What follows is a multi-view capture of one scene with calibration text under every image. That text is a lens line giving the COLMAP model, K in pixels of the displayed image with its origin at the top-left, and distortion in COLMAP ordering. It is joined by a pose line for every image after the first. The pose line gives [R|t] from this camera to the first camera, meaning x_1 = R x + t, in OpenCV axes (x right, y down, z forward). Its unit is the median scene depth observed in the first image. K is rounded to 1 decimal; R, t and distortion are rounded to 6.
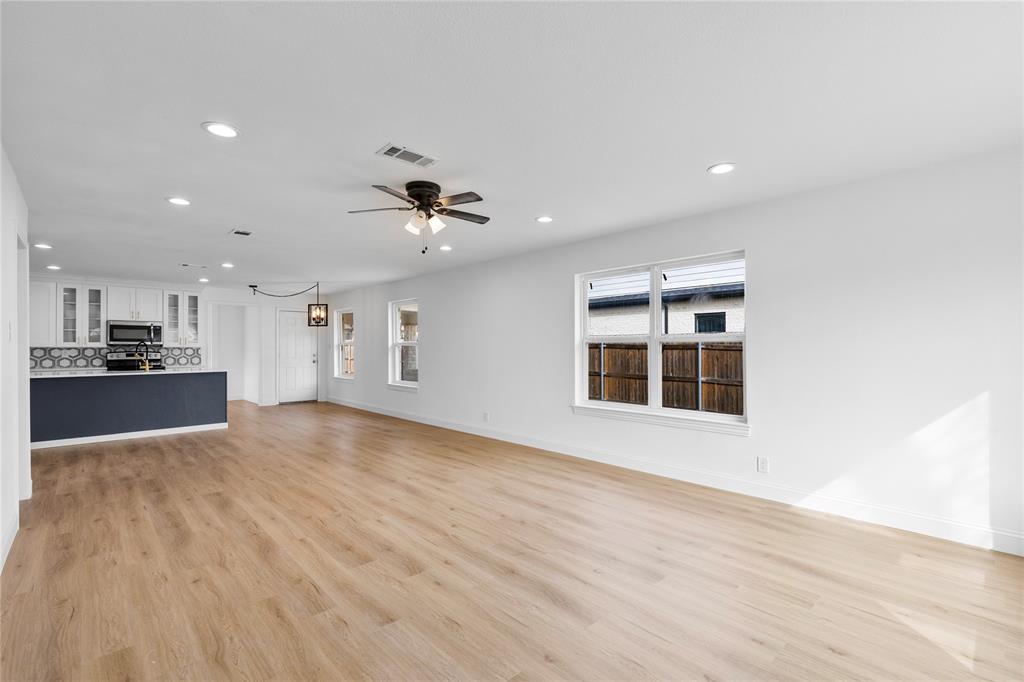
lens RADIAL K [[461.9, 0, 514.5], [0, 461.9, 344.2], [0, 0, 1]] dist [0.007517, -0.001479]
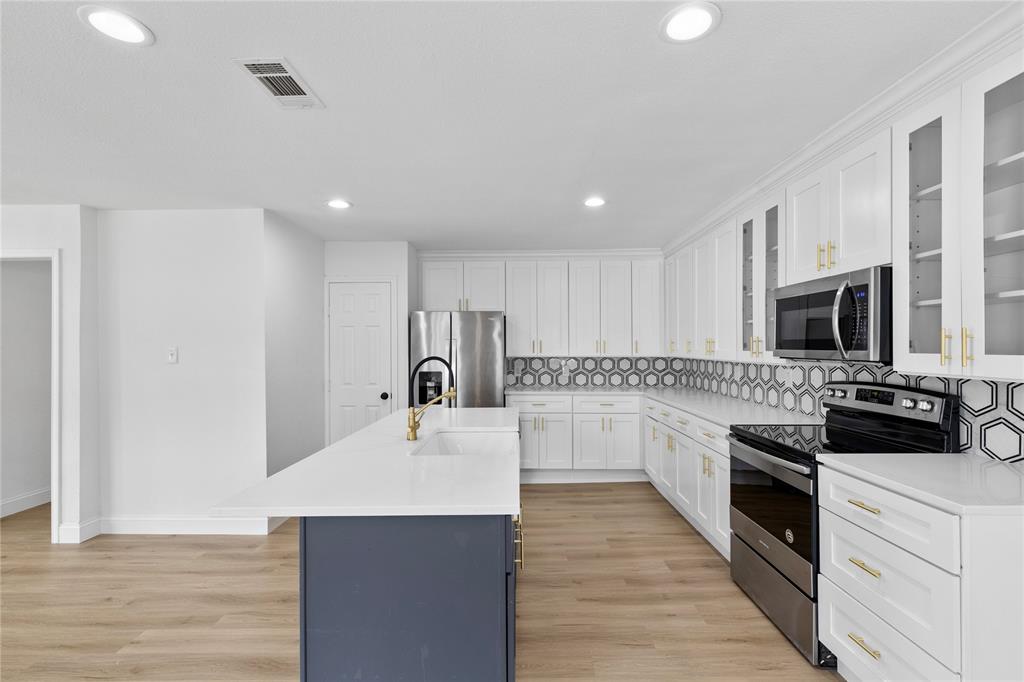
lens RADIAL K [[461.9, 0, 510.3], [0, 461.9, 345.6], [0, 0, 1]] dist [0.007517, -0.001479]
pose [[-0.687845, 0.004495, -0.725843, -0.901718], [0.013550, 0.999886, -0.006649, -0.016468], [0.725731, -0.014408, -0.687828, 2.003714]]
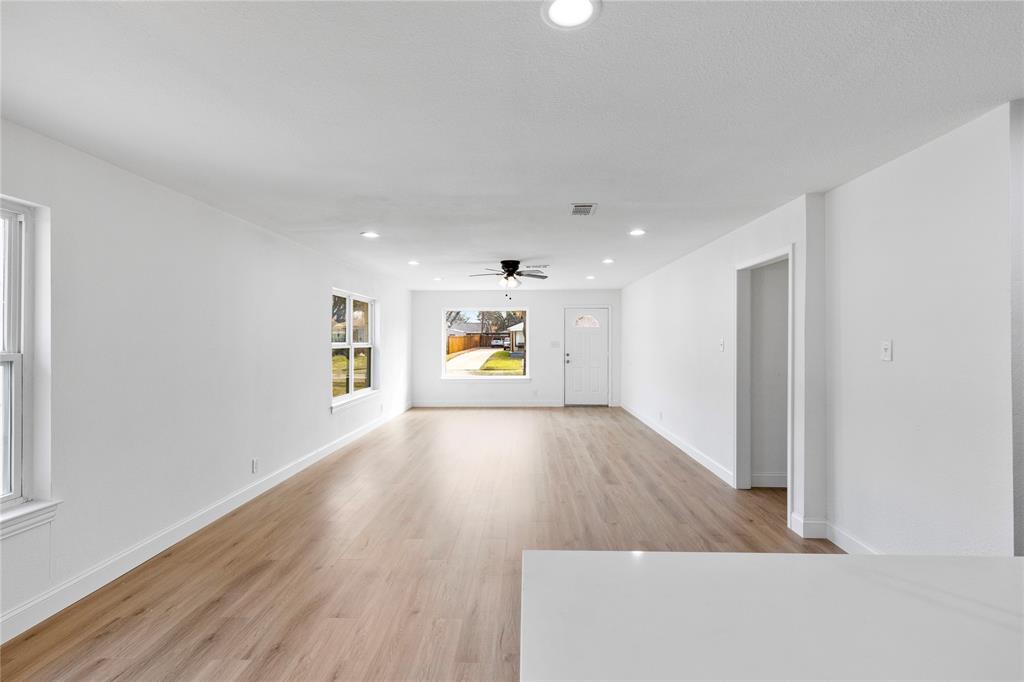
lens RADIAL K [[461.9, 0, 518.9], [0, 461.9, 343.0], [0, 0, 1]] dist [0.007517, -0.001479]
pose [[-0.722049, -0.000759, 0.691842, -1.163115], [-0.002053, 0.999997, -0.001046, -0.021877], [-0.691839, -0.002176, -0.722049, 1.817589]]
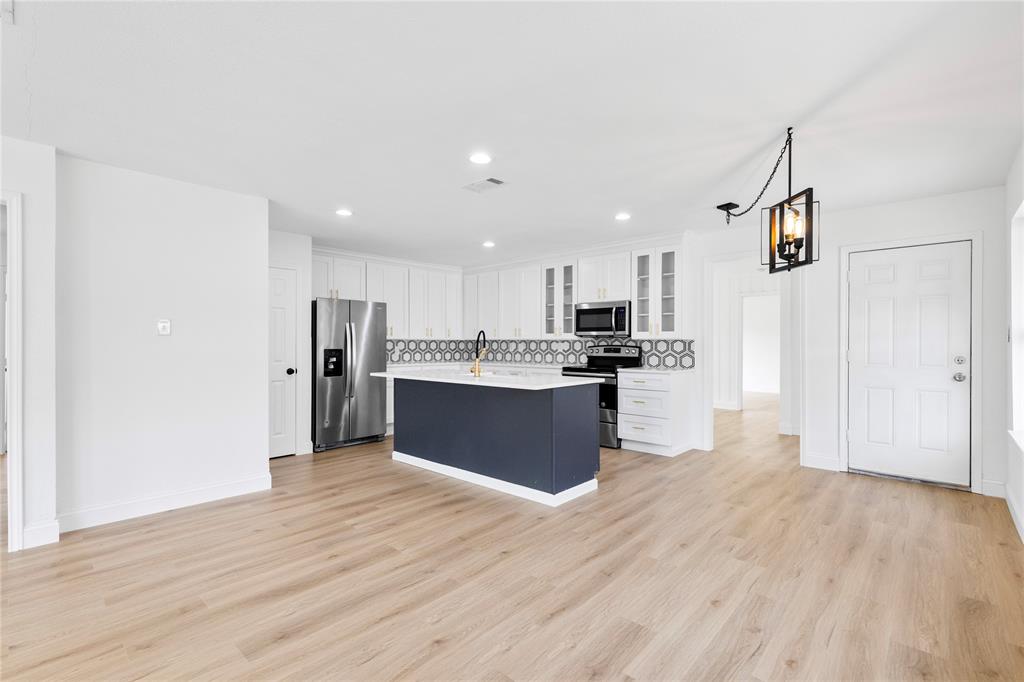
lens RADIAL K [[461.9, 0, 510.1], [0, 461.9, 343.4], [0, 0, 1]] dist [0.007517, -0.001479]
pose [[0.072638, 0.003721, -0.997351, -0.245286], [0.007989, 0.999959, 0.004313, 0.016225], [0.997326, -0.008281, 0.072605, 1.539152]]
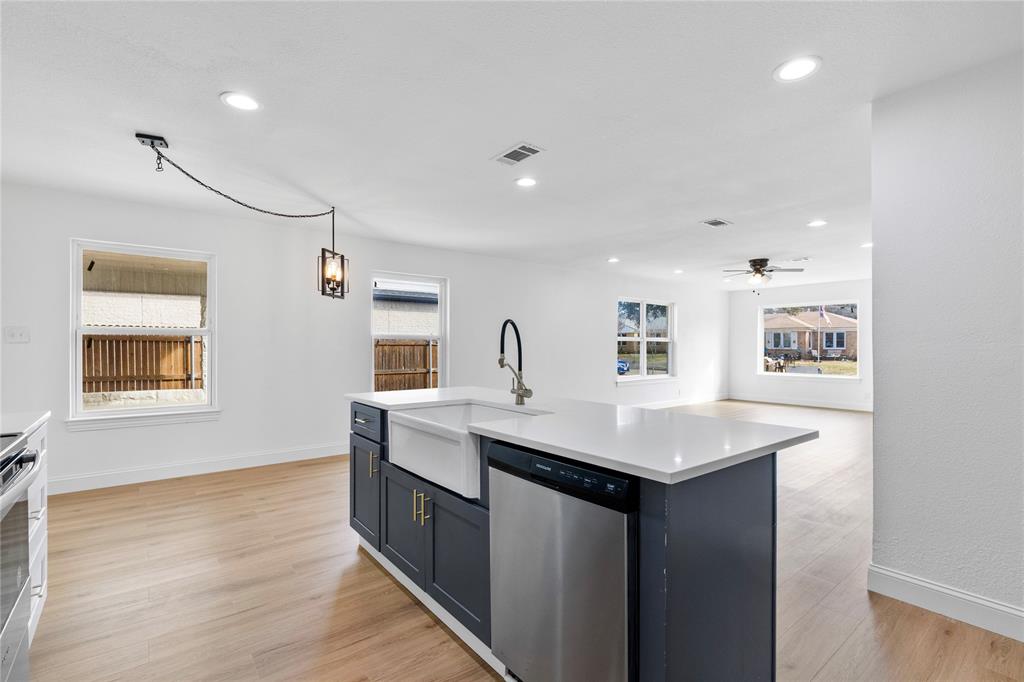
lens RADIAL K [[461.9, 0, 511.8], [0, 461.9, 346.3], [0, 0, 1]] dist [0.007517, -0.001479]
pose [[0.075101, -0.000498, 0.997176, -1.760322], [-0.011658, 0.999931, 0.001377, 0.020633], [-0.997108, -0.011728, 0.075090, 1.511274]]
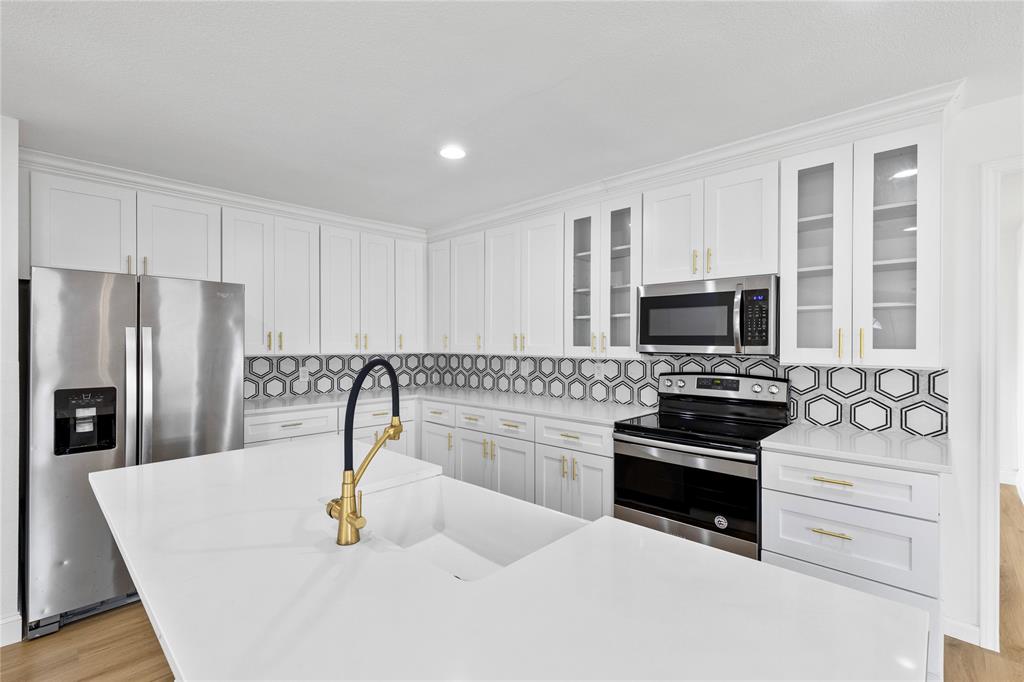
lens RADIAL K [[461.9, 0, 514.8], [0, 461.9, 342.0], [0, 0, 1]] dist [0.007517, -0.001479]
pose [[0.068073, 0.004509, -0.997670, -0.961861], [0.008262, 0.999953, 0.005083, -0.019469], [0.997646, -0.008588, 0.068032, 1.613466]]
